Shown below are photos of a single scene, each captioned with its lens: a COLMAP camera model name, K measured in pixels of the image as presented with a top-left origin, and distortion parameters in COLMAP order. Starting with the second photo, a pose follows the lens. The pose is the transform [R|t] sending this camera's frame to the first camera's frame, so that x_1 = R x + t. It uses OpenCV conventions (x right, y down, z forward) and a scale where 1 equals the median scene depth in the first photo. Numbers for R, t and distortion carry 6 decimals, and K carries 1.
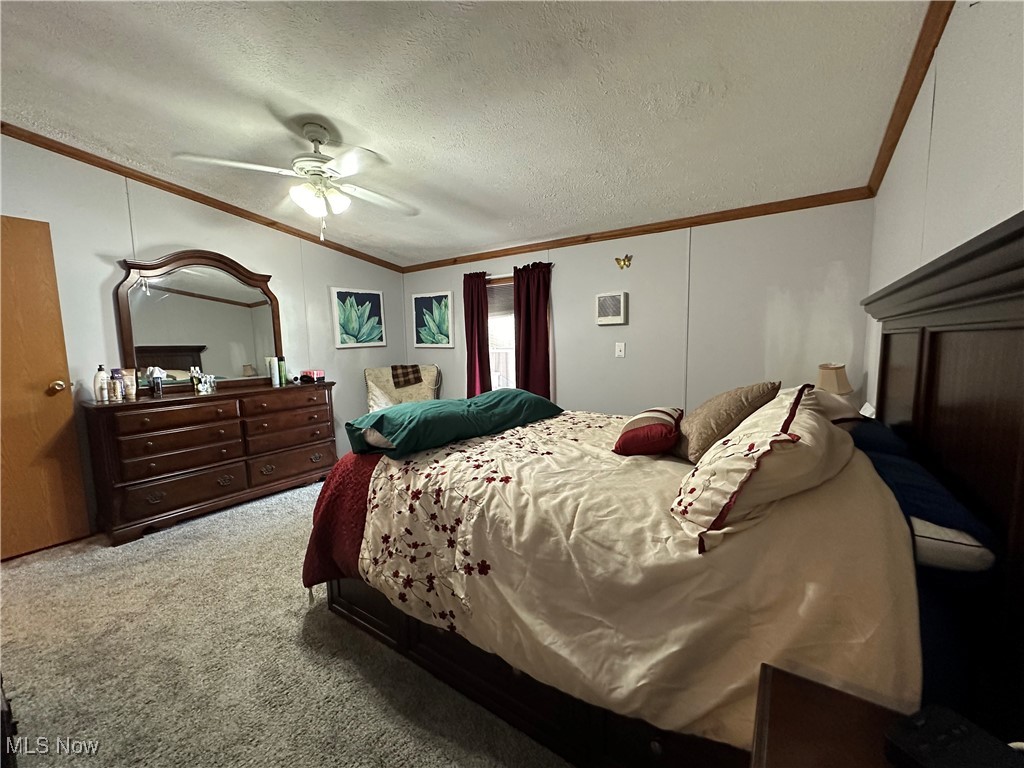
lens RADIAL K [[408.9, 0, 512.6], [0, 408.9, 385.0], [0, 0, 1]] dist [-0.002824, 0.000183]
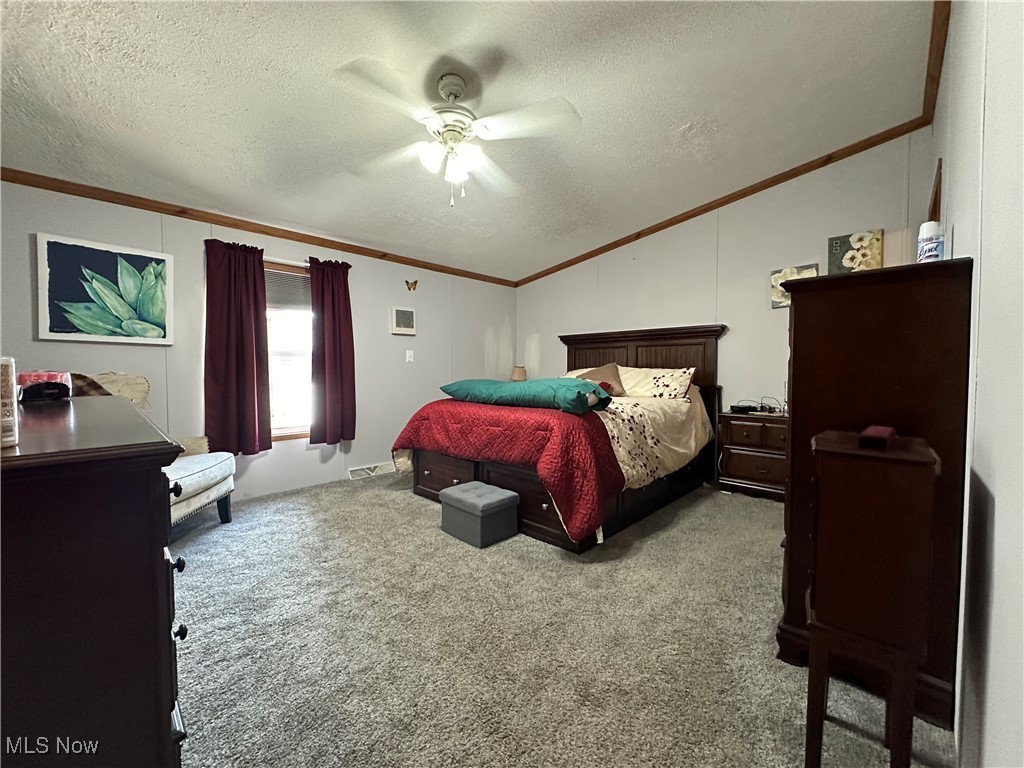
lens RADIAL K [[408.9, 0, 512.6], [0, 408.9, 385.0], [0, 0, 1]] dist [-0.002824, 0.000183]
pose [[0.160628, -0.021566, 0.986779, -0.723713], [0.099243, 0.995048, 0.005592, 0.018185], [-0.982013, 0.097032, 0.161973, 0.422407]]
